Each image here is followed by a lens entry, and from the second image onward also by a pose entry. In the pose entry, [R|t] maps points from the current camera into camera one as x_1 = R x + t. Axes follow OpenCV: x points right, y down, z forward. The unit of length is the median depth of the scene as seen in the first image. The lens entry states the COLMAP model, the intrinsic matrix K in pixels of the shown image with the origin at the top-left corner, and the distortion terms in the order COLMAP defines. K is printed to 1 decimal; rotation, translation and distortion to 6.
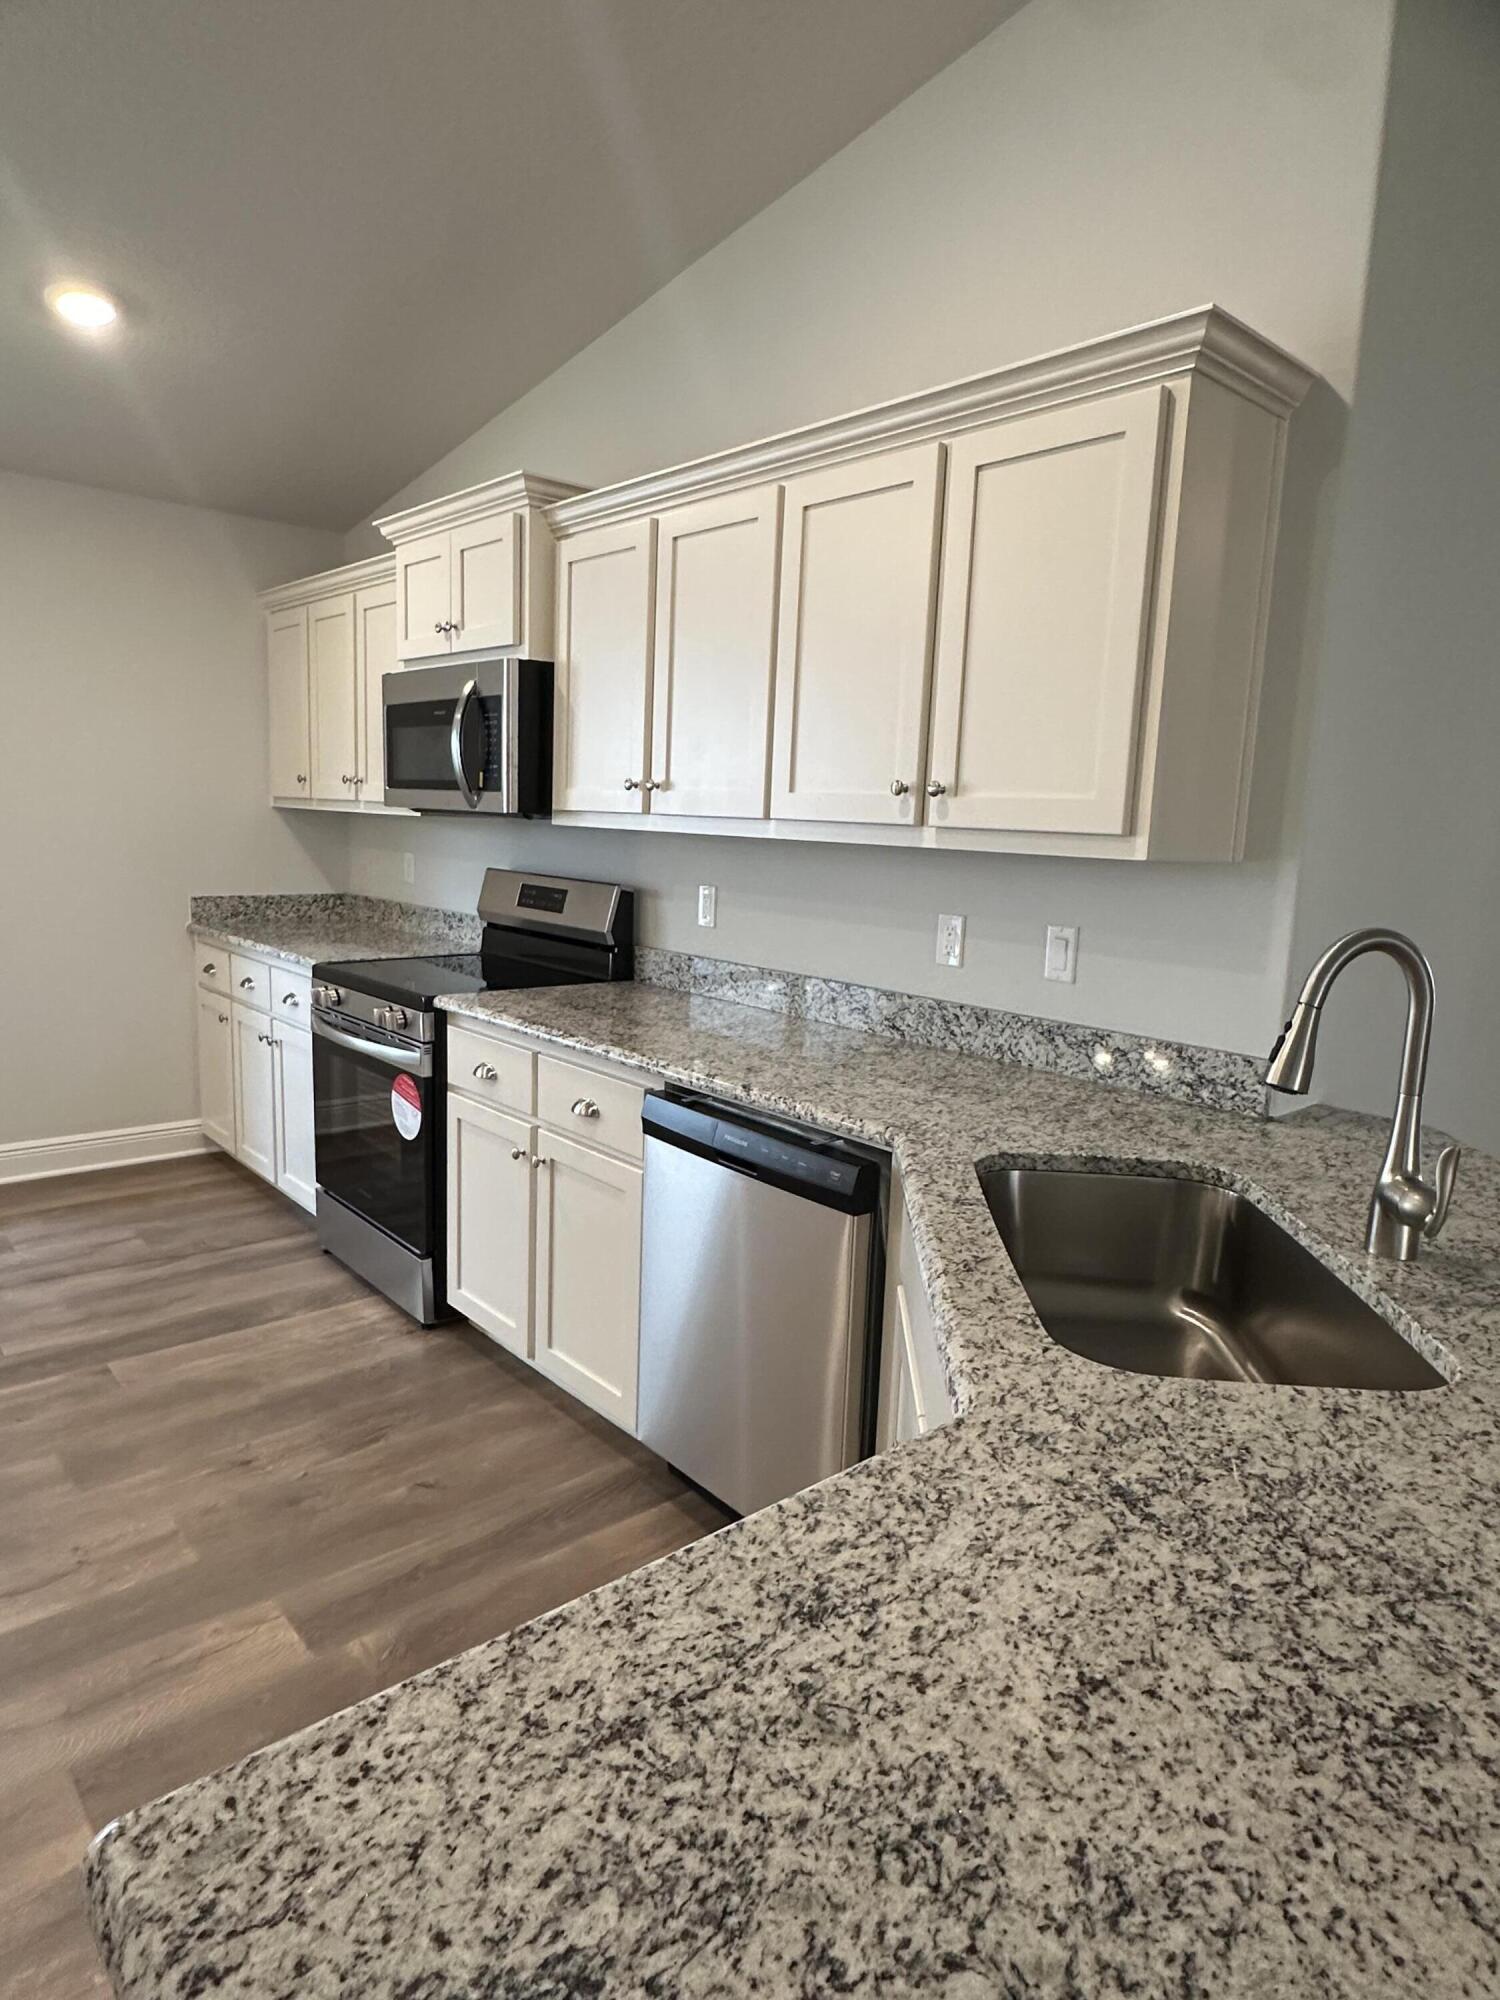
lens RADIAL K [[1190.7, 0, 757.1], [0, 1190.7, 997.5], [0, 0, 1]] dist [-0.004398, 0.001812]
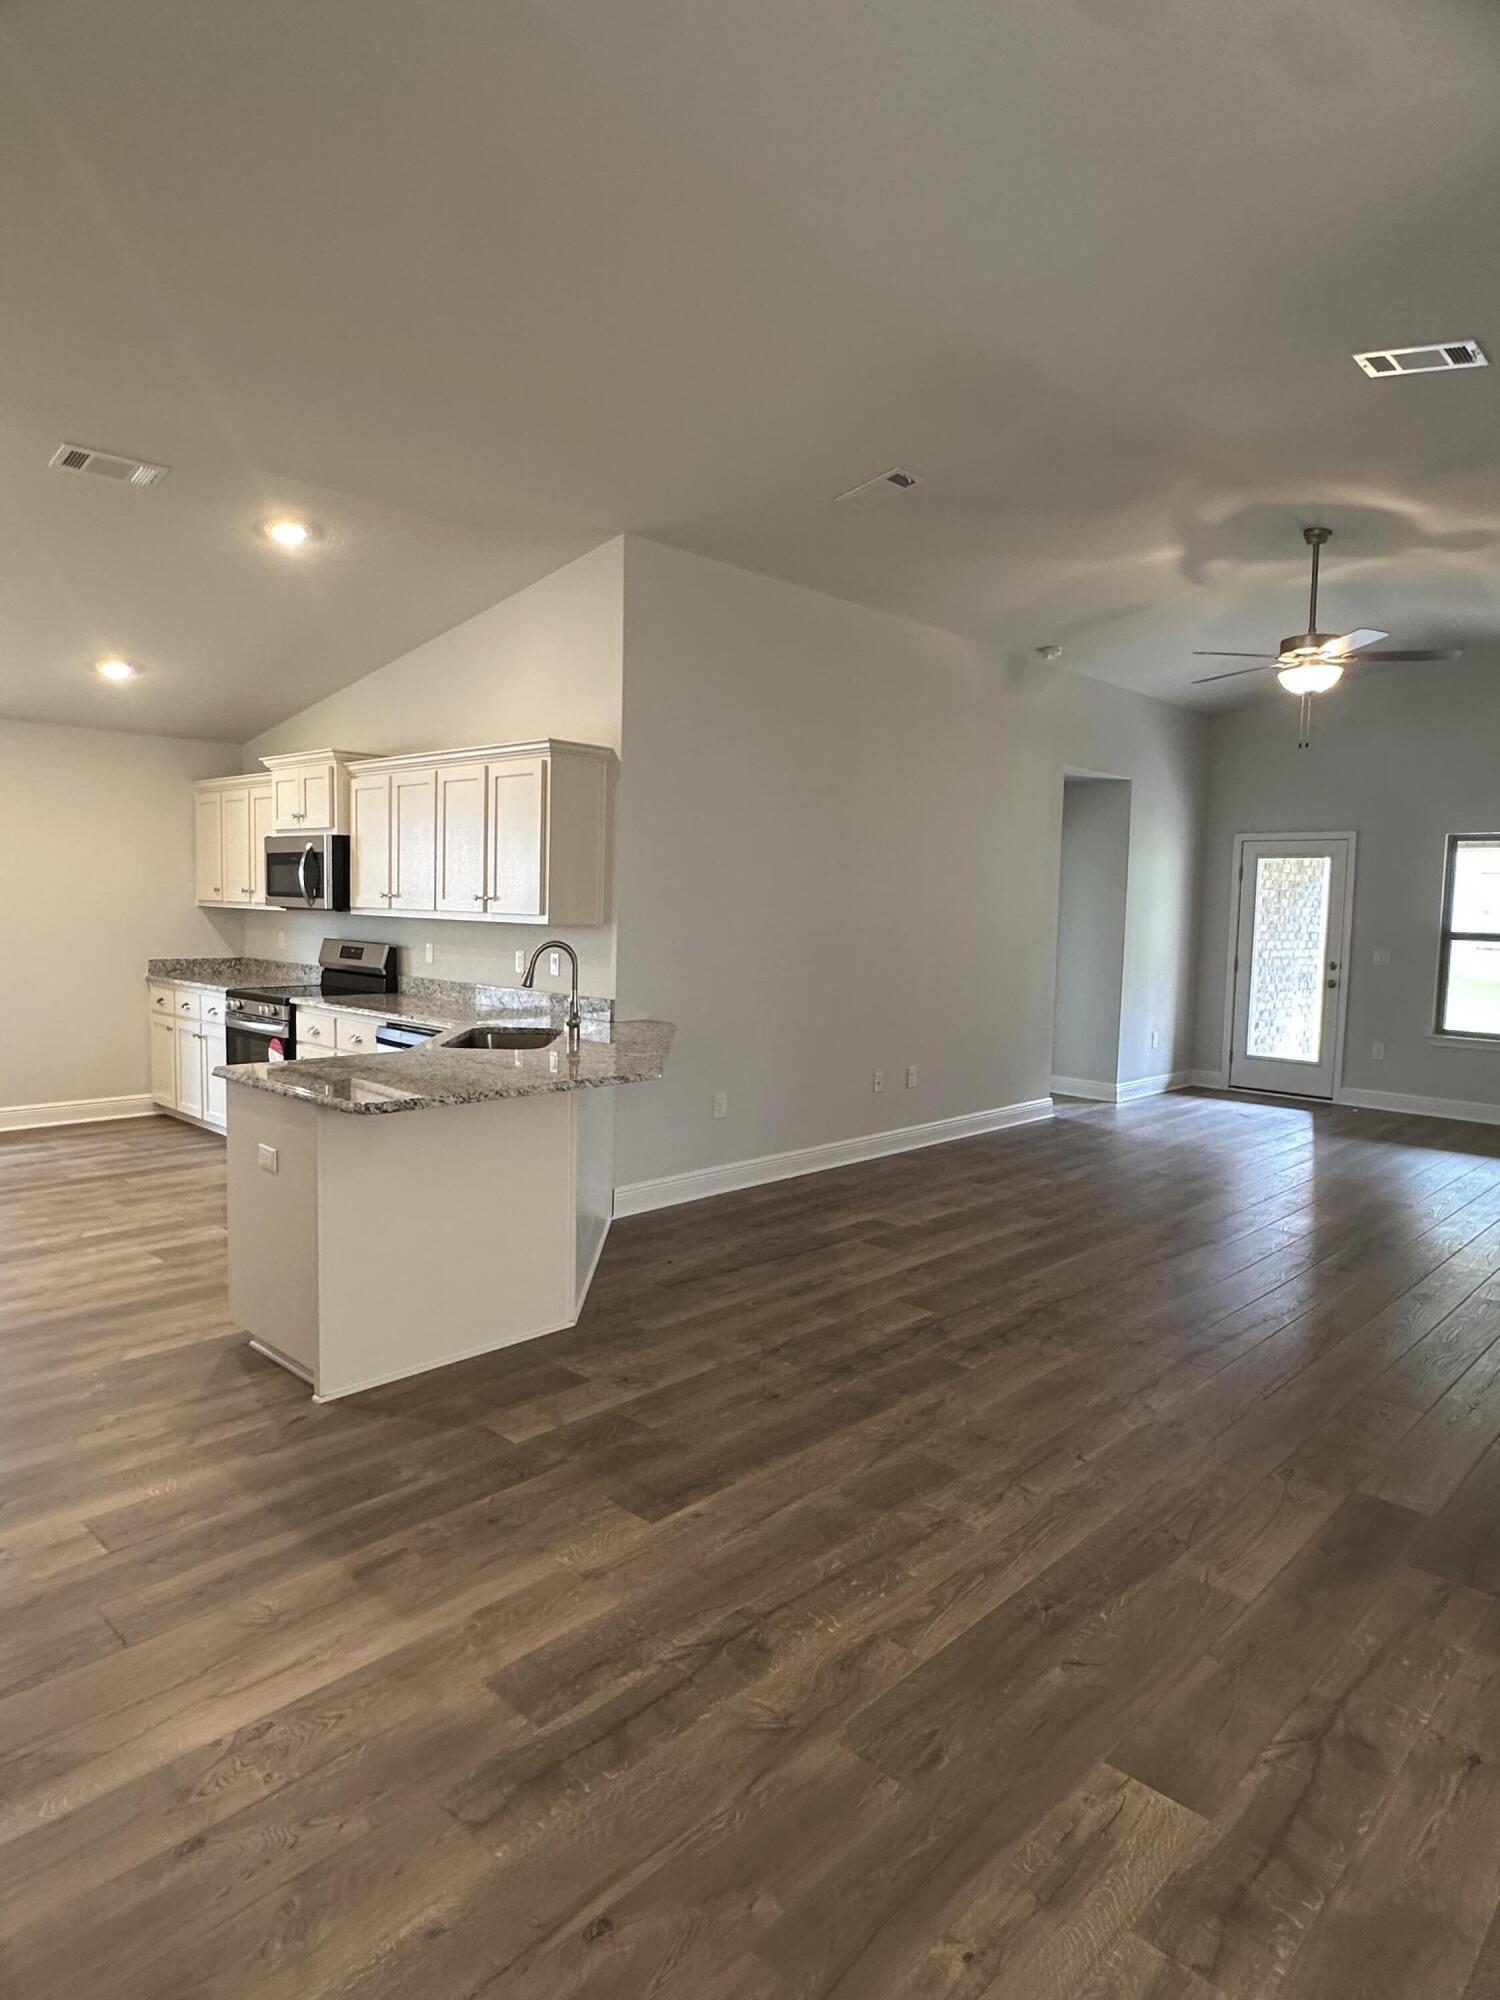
lens RADIAL K [[1190.7, 0, 760.0], [0, 1190.7, 1000.0], [0, 0, 1]] dist [-0.004398, 0.001812]
pose [[0.996098, -0.021349, 0.085631, 0.344508], [0.027103, 0.997411, -0.066603, 0.153671], [-0.083988, 0.068664, 0.994098, -1.057940]]
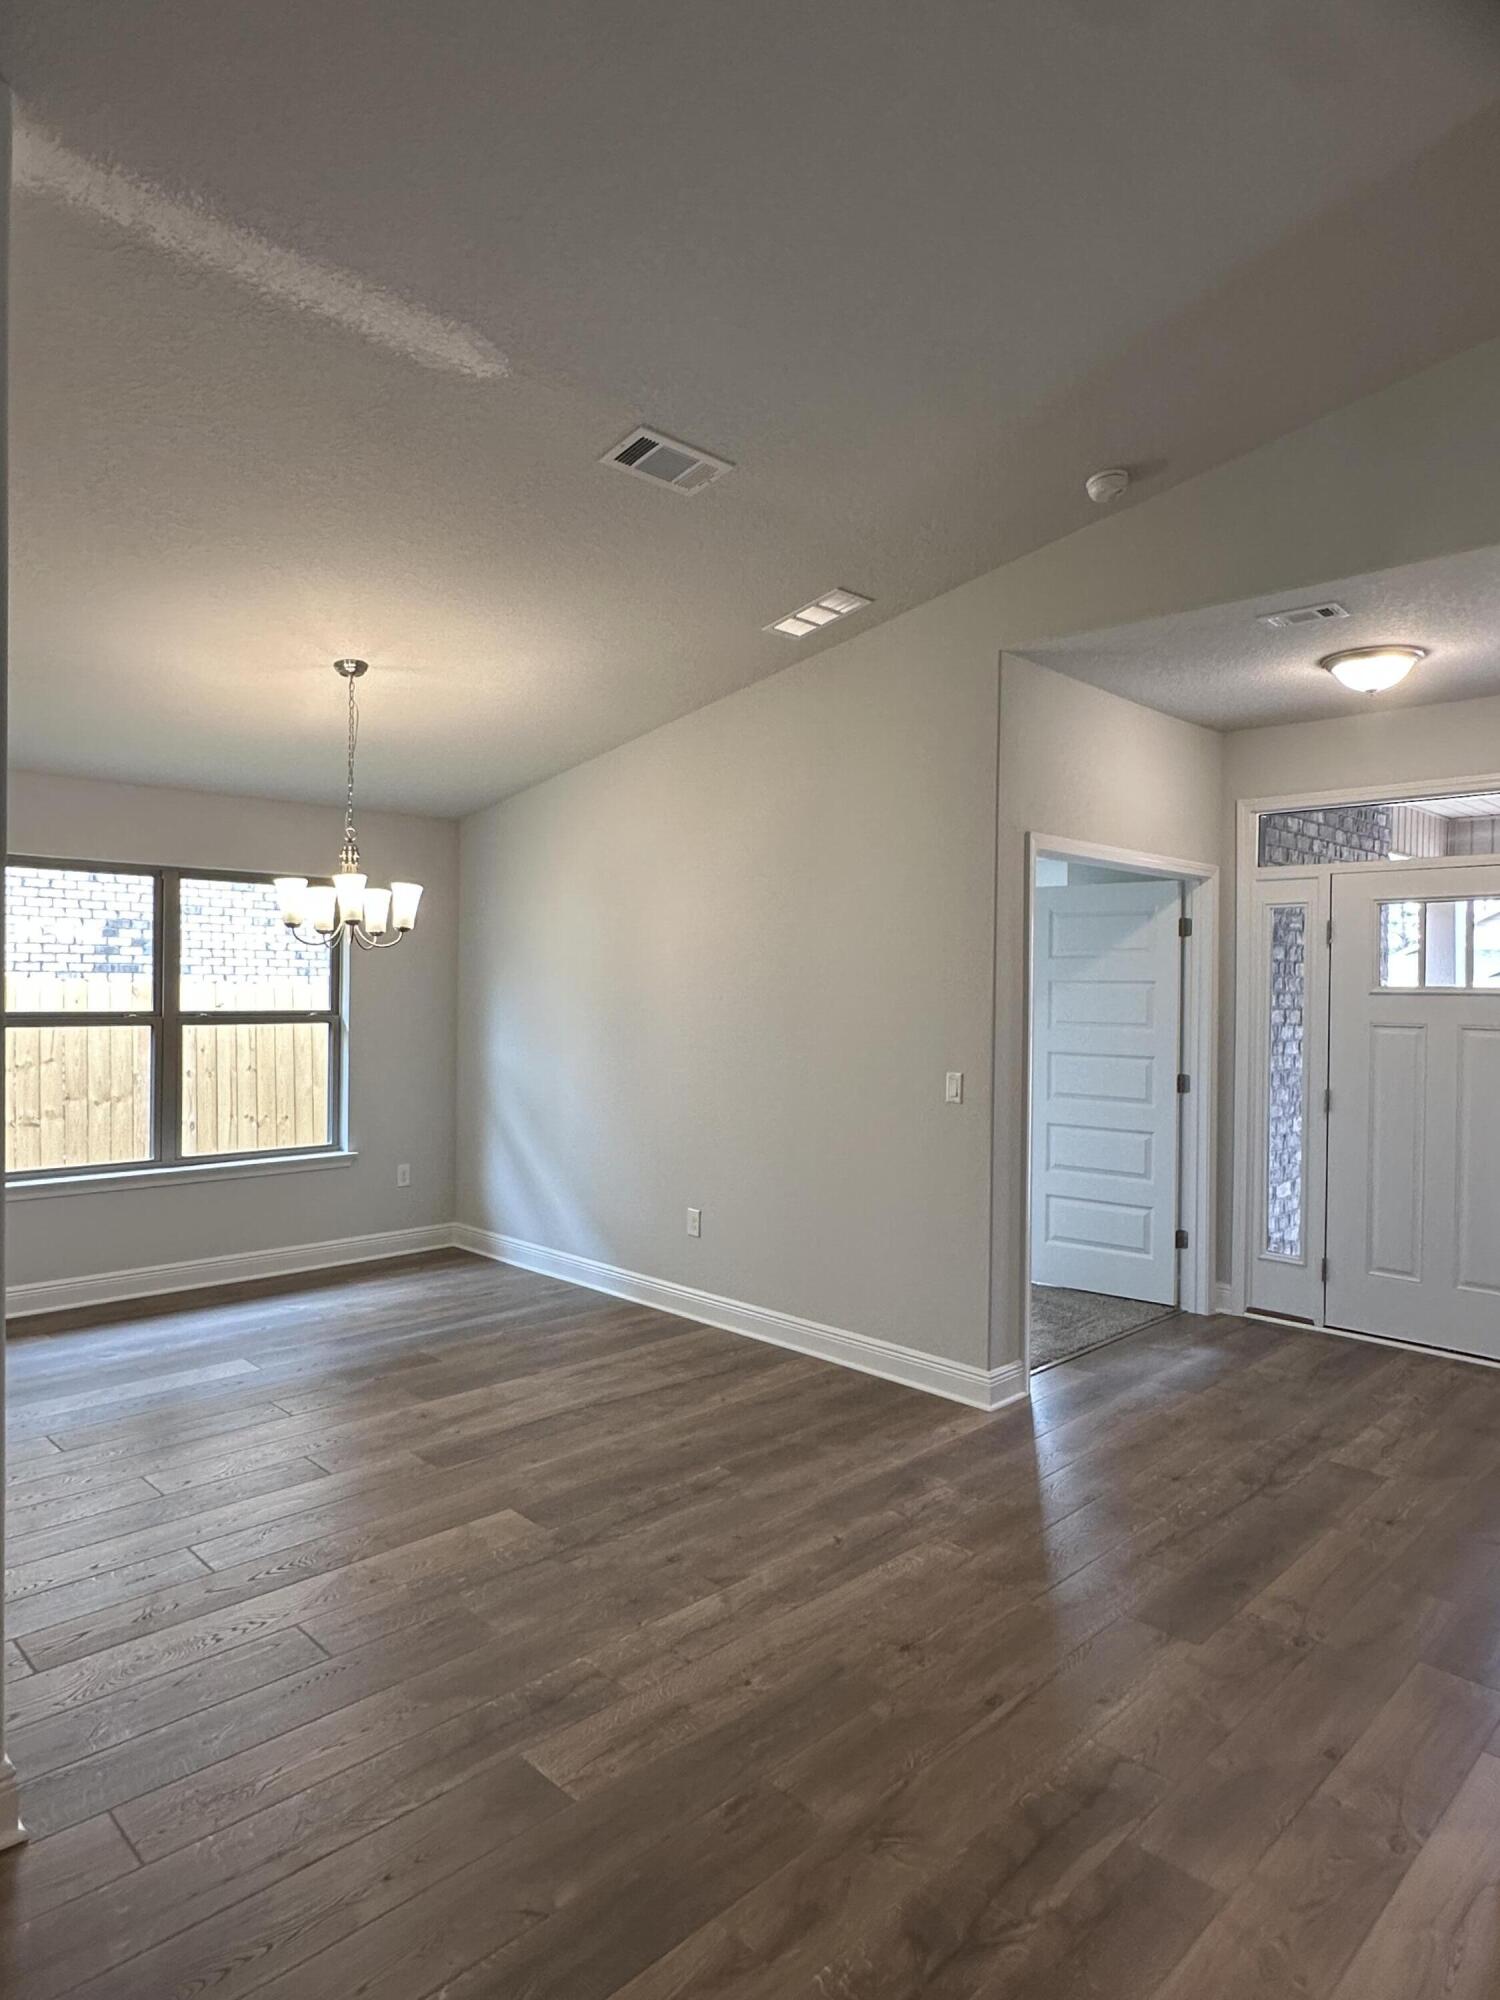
lens RADIAL K [[1190.7, 0, 745.3], [0, 1190.7, 993.4], [0, 0, 1]] dist [-0.004398, 0.001812]
pose [[-0.997672, -0.047903, -0.048528, 0.537652], [-0.054900, 0.986388, 0.155001, -0.047511], [0.040442, 0.157304, -0.986722, 0.224989]]
